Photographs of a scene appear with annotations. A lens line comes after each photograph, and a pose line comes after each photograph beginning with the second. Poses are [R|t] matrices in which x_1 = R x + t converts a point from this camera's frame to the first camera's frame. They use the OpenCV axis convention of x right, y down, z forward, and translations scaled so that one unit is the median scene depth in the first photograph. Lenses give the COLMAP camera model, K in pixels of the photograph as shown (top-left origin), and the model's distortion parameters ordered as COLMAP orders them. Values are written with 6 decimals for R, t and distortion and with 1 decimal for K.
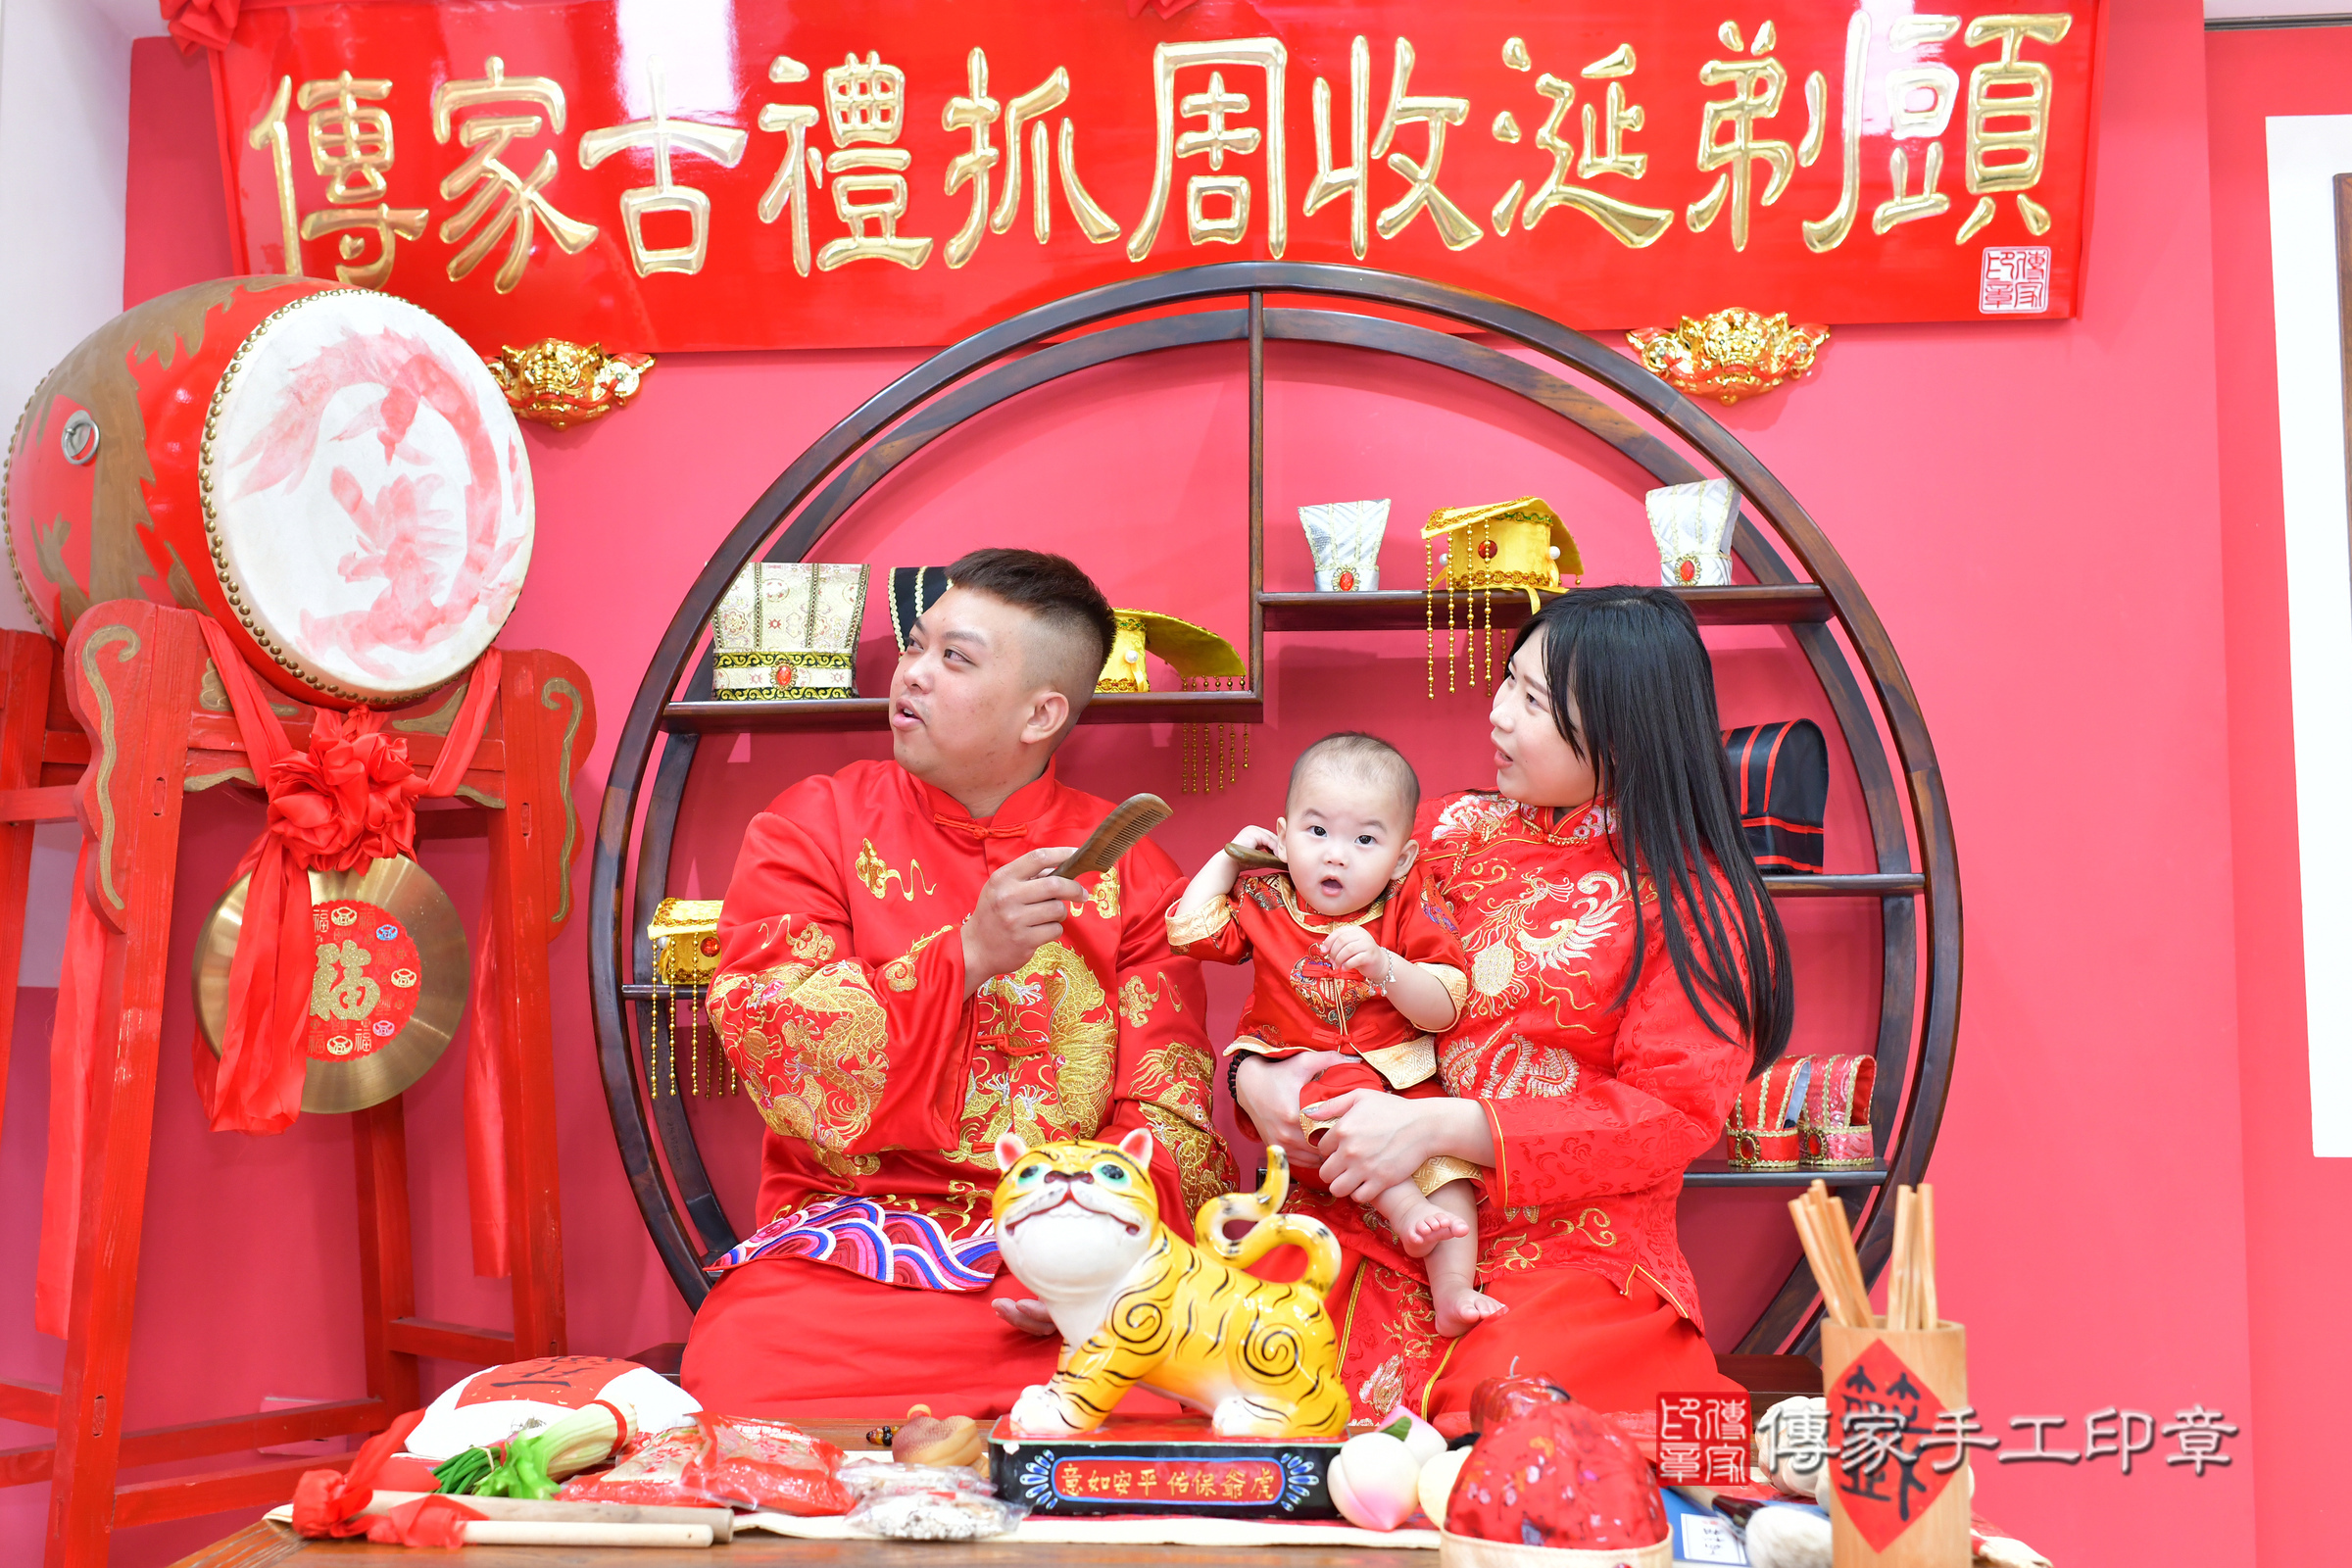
lens RADIAL K [[2686.3, 0, 1030.5], [0, 2686.3, 823.6], [0, 0, 1]] dist [-0.001225, -0.004604]
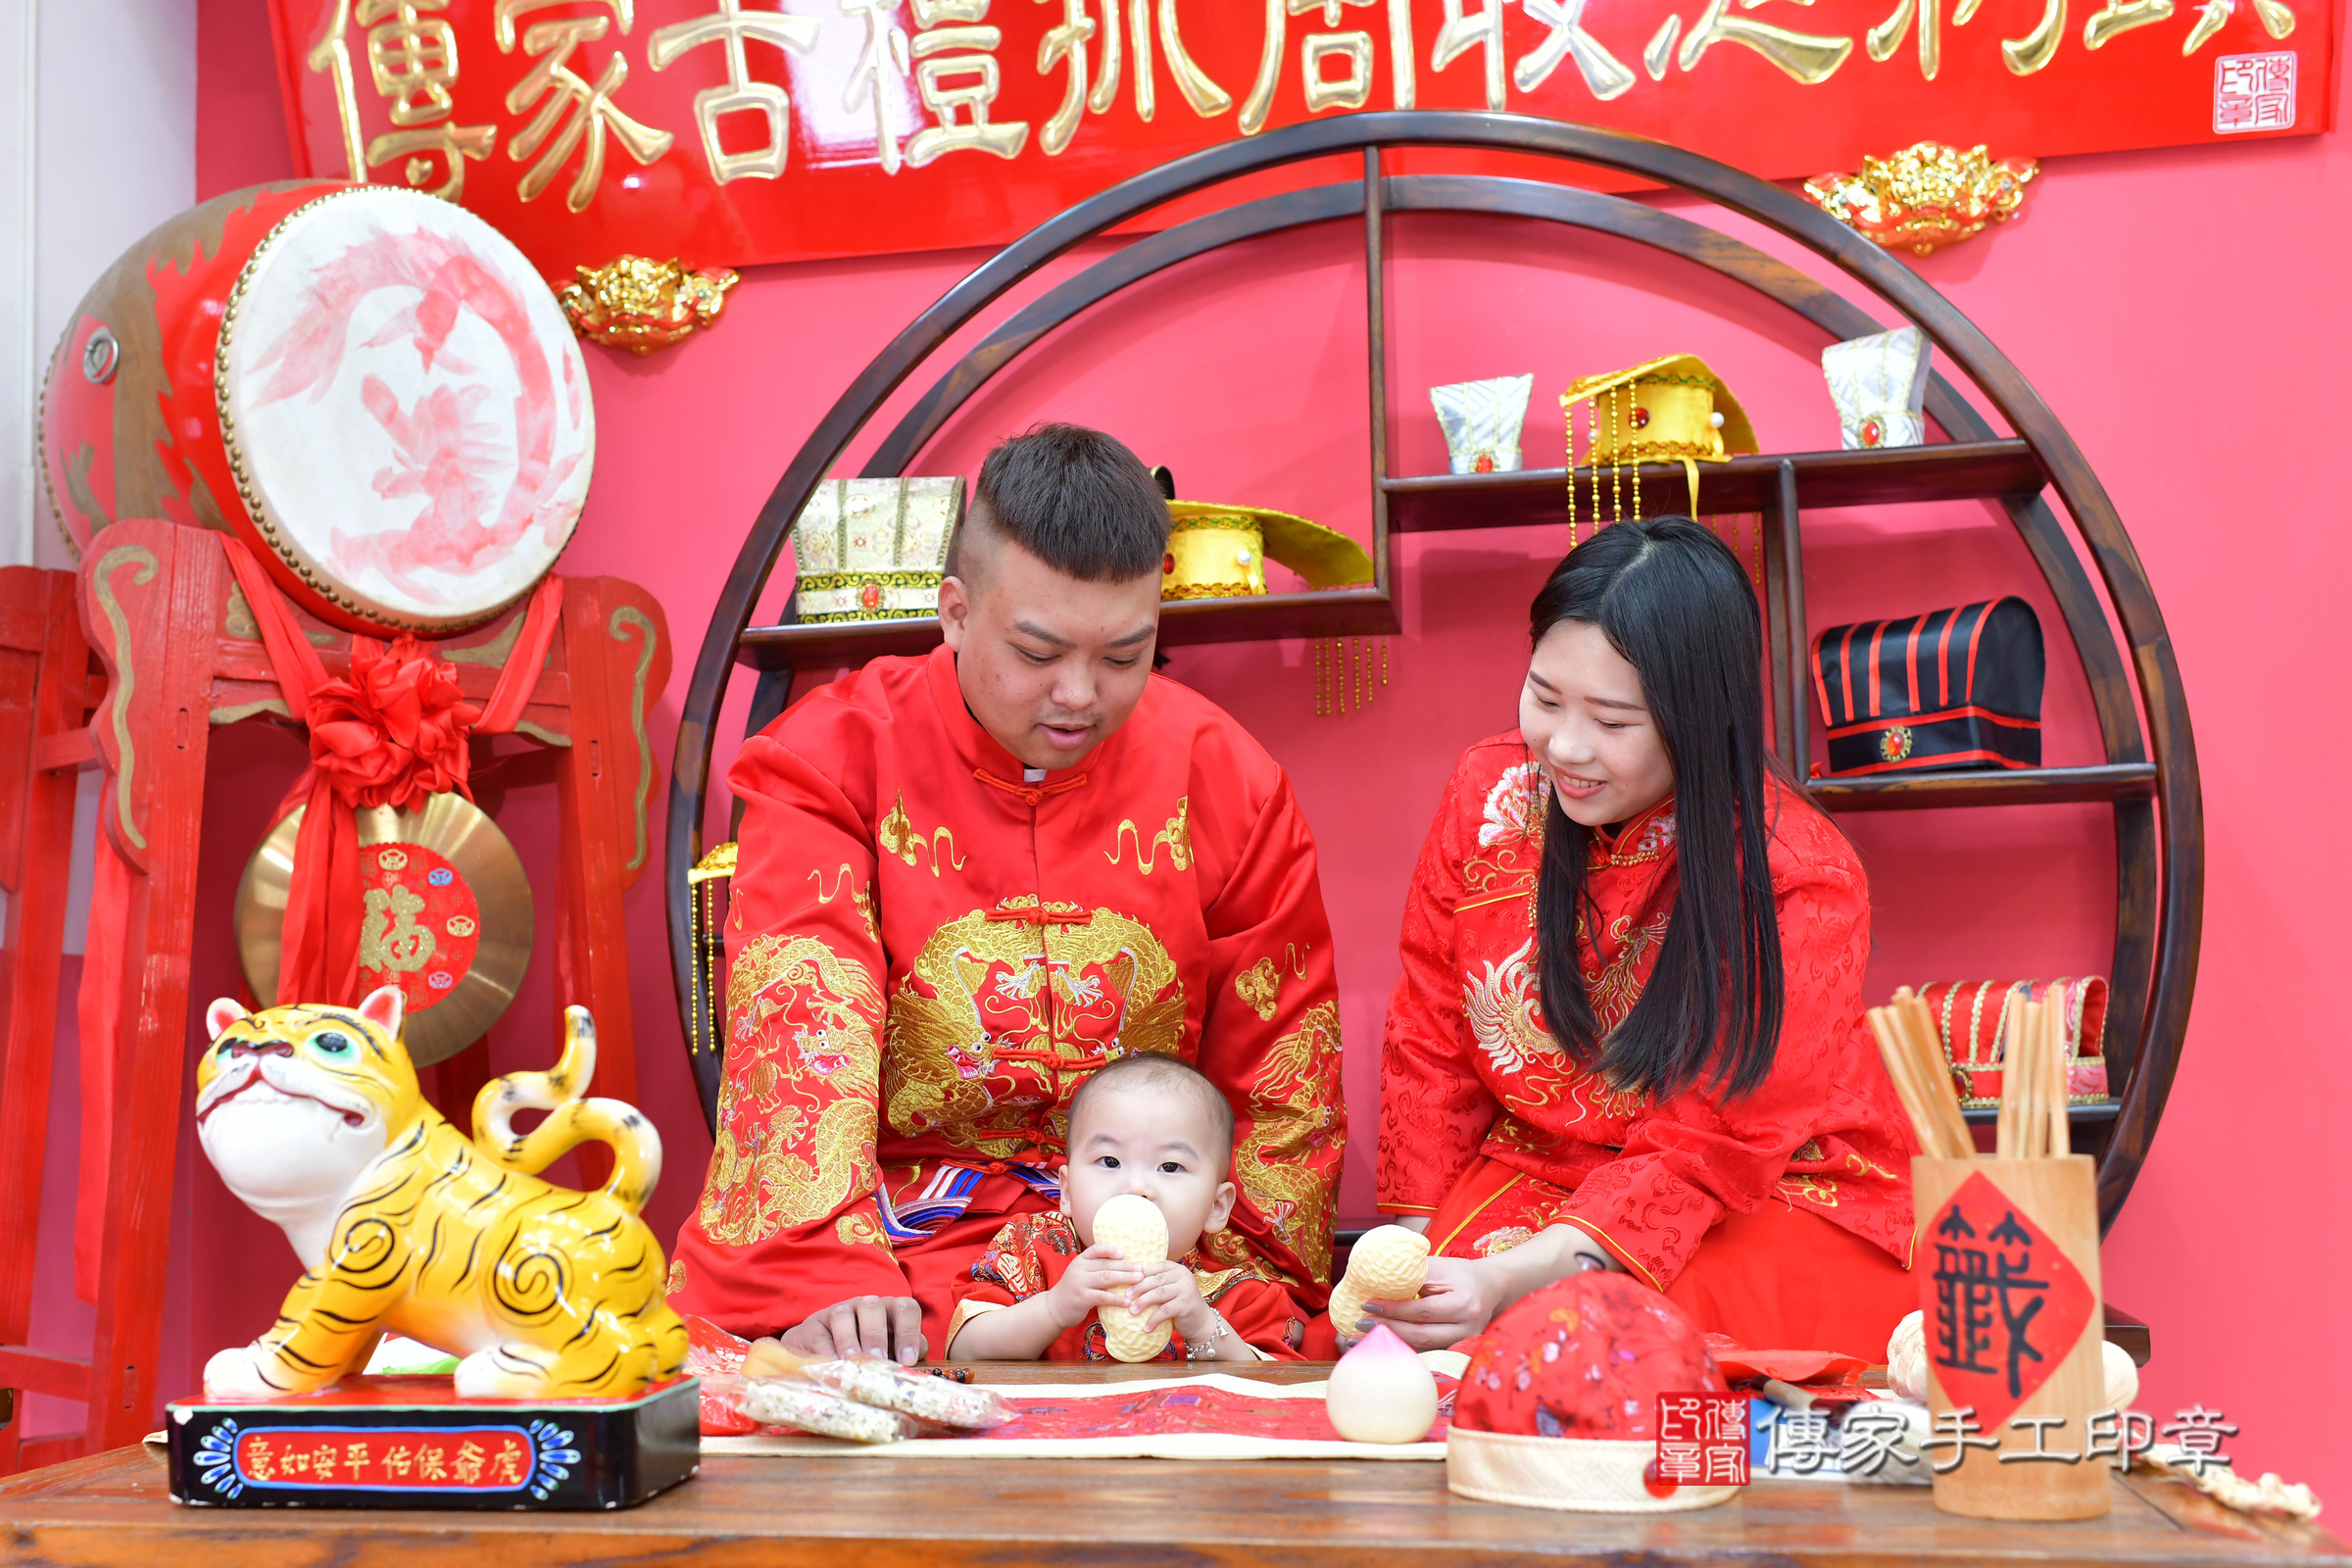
lens RADIAL K [[2715.9, 0, 1014.9], [0, 2715.9, 895.4], [0, 0, 1]] dist [-0.000944, -0.006336]
pose [[0.993557, -0.026920, -0.110090, 0.057283], [0.027274, 0.999627, 0.001706, 0.046979], [0.110003, -0.004697, 0.993920, 0.078914]]
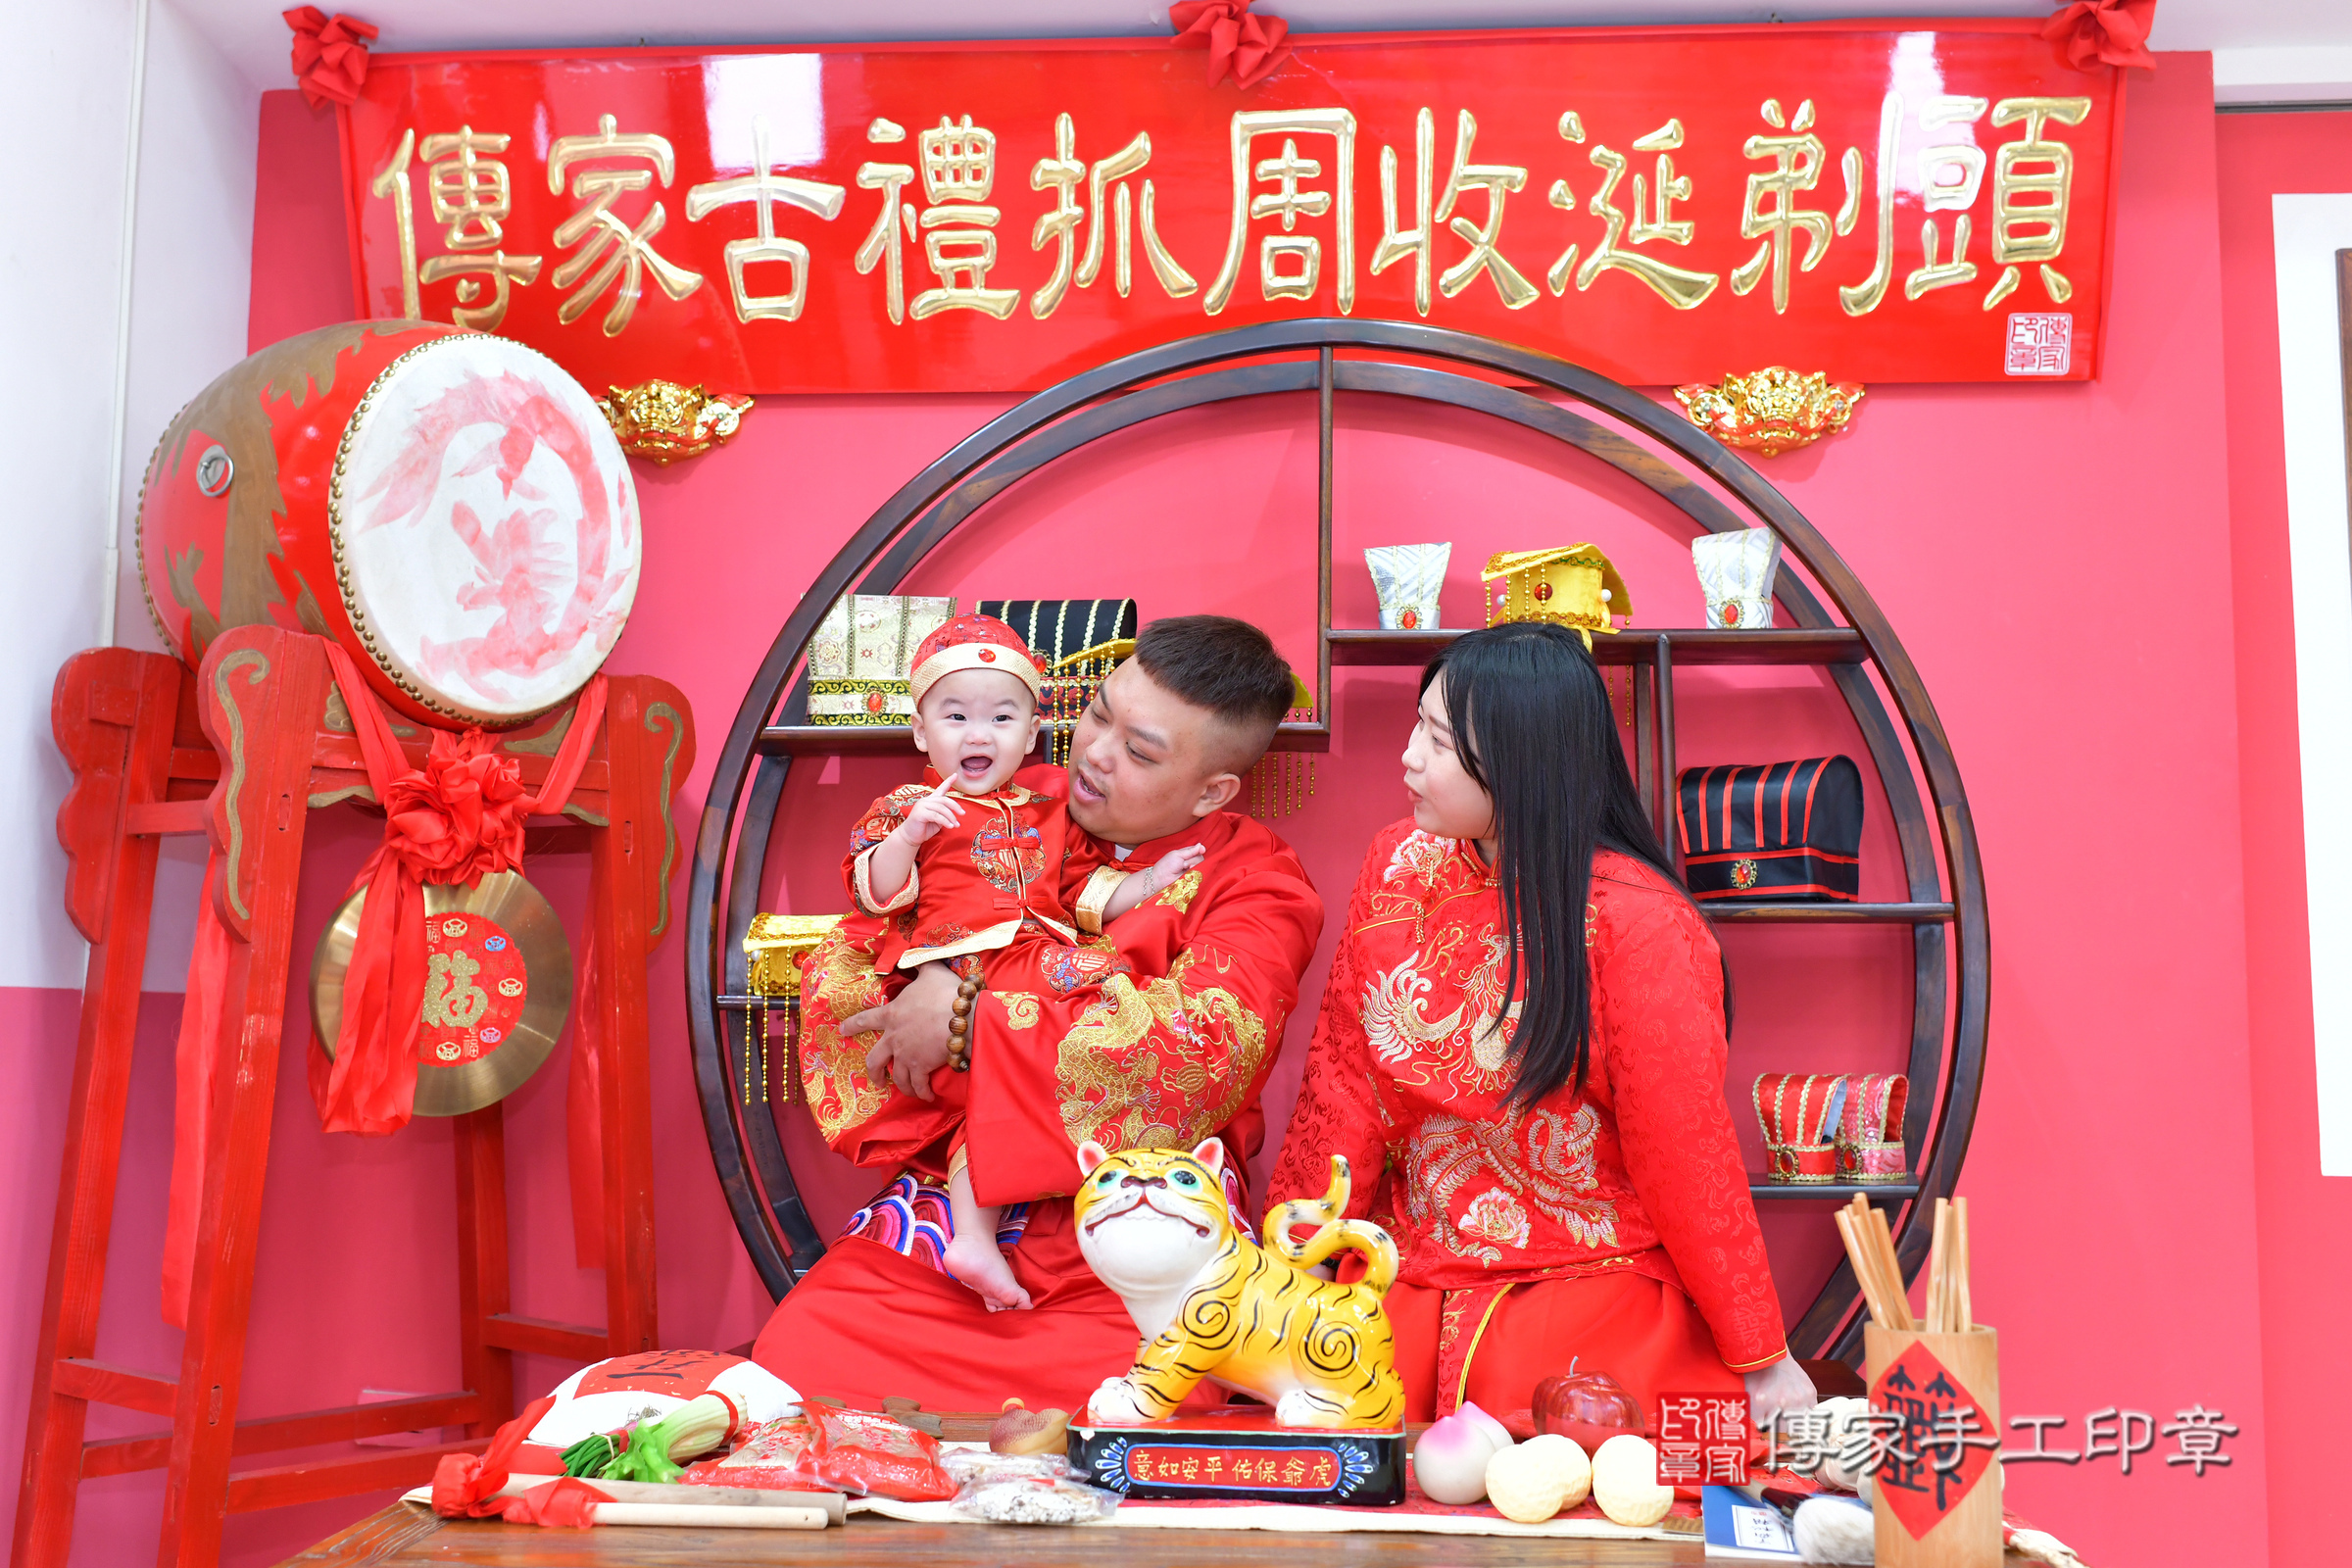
lens RADIAL K [[2624.1, 0, 1114.6], [0, 2624.1, 745.4], [0, 0, 1]] dist [-0.003200, 0.001647]
pose [[0.999845, 0.011482, 0.013358, -0.011430], [-0.011009, 0.999327, -0.034986, -0.003388], [-0.013750, 0.034833, 0.999299, -0.027883]]
